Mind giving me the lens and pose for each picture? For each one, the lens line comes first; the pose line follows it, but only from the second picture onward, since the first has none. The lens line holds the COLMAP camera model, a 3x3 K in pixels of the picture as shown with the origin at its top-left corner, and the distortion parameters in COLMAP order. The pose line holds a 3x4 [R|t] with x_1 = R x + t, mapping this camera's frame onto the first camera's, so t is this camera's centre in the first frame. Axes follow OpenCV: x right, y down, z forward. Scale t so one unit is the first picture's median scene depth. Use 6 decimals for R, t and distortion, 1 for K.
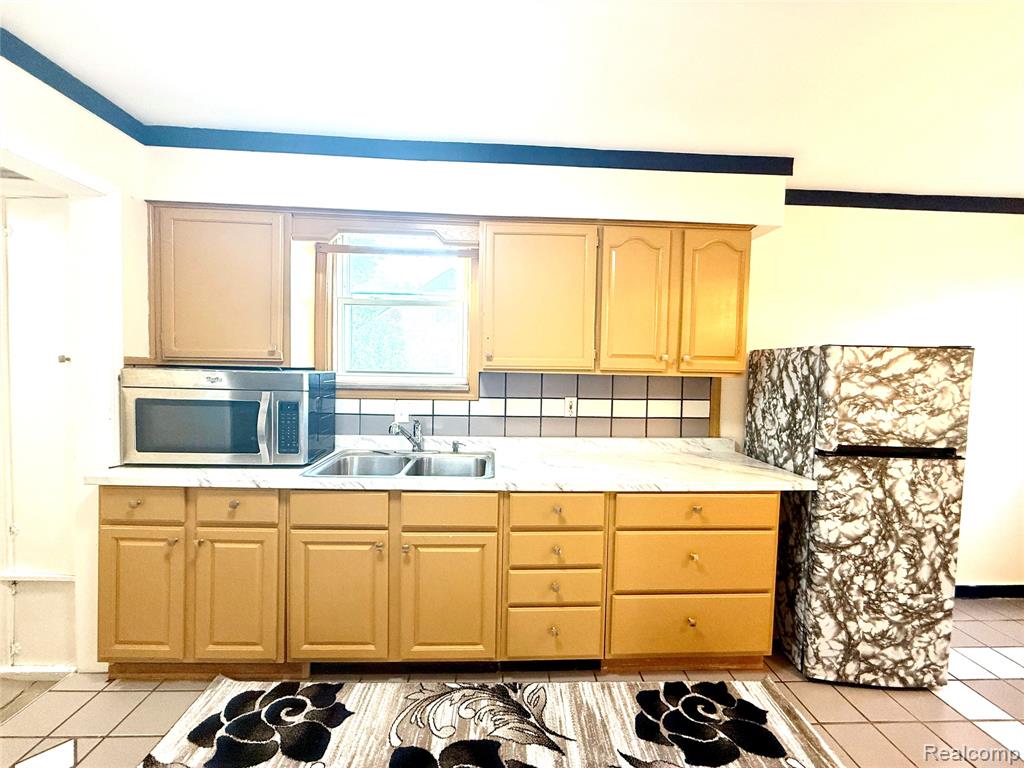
lens RADIAL K [[408.9, 0, 514.1], [0, 408.9, 384.5], [0, 0, 1]] dist [-0.001119, 0.000807]
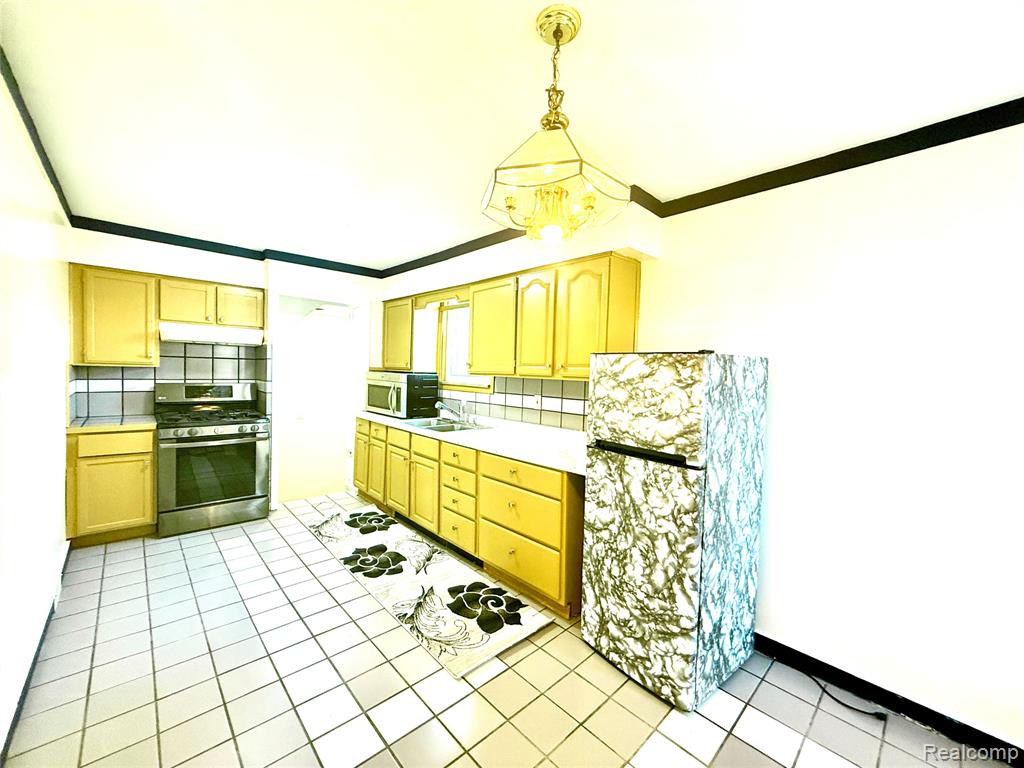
lens RADIAL K [[408.9, 0, 511.0], [0, 408.9, 384.4], [0, 0, 1]] dist [-0.001119, 0.000807]
pose [[0.647069, 0.025263, -0.762013, 1.507237], [-0.049036, 0.998761, -0.008527, 0.014552], [0.760853, 0.042883, 0.647506, 0.055795]]
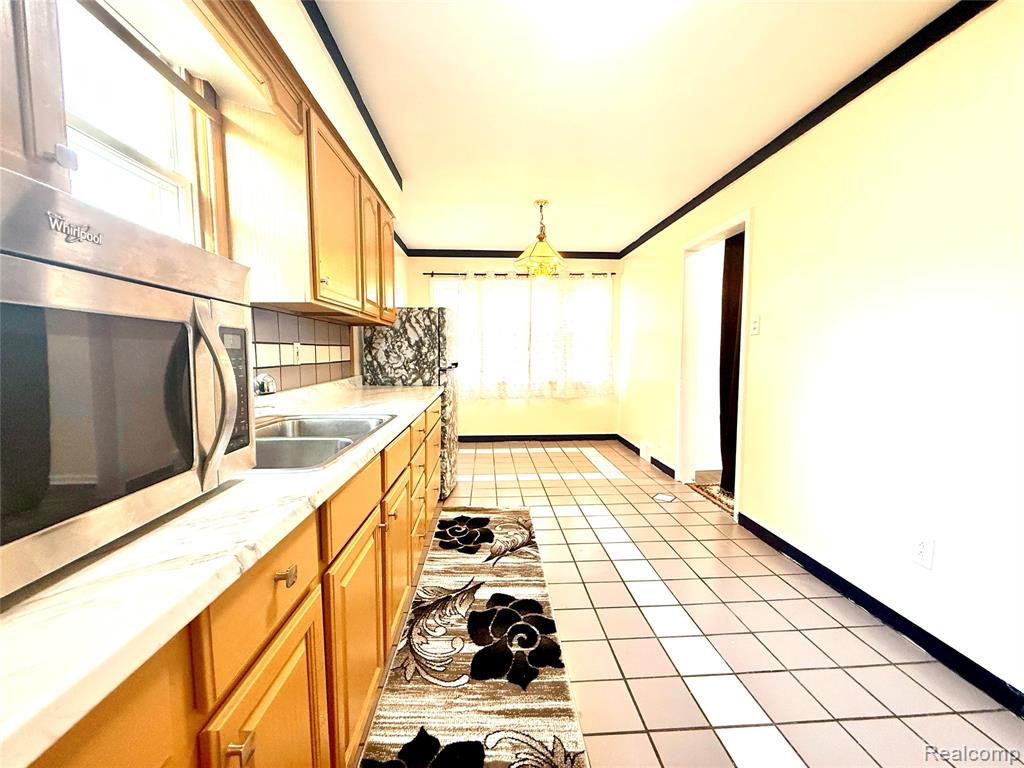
lens RADIAL K [[408.9, 0, 509.9], [0, 408.9, 383.4], [0, 0, 1]] dist [-0.001119, 0.000807]
pose [[-0.013408, -0.093568, 0.995523, -1.010146], [0.041254, 0.994713, 0.094048, 0.073881], [-0.999059, 0.042330, -0.009477, 0.737549]]
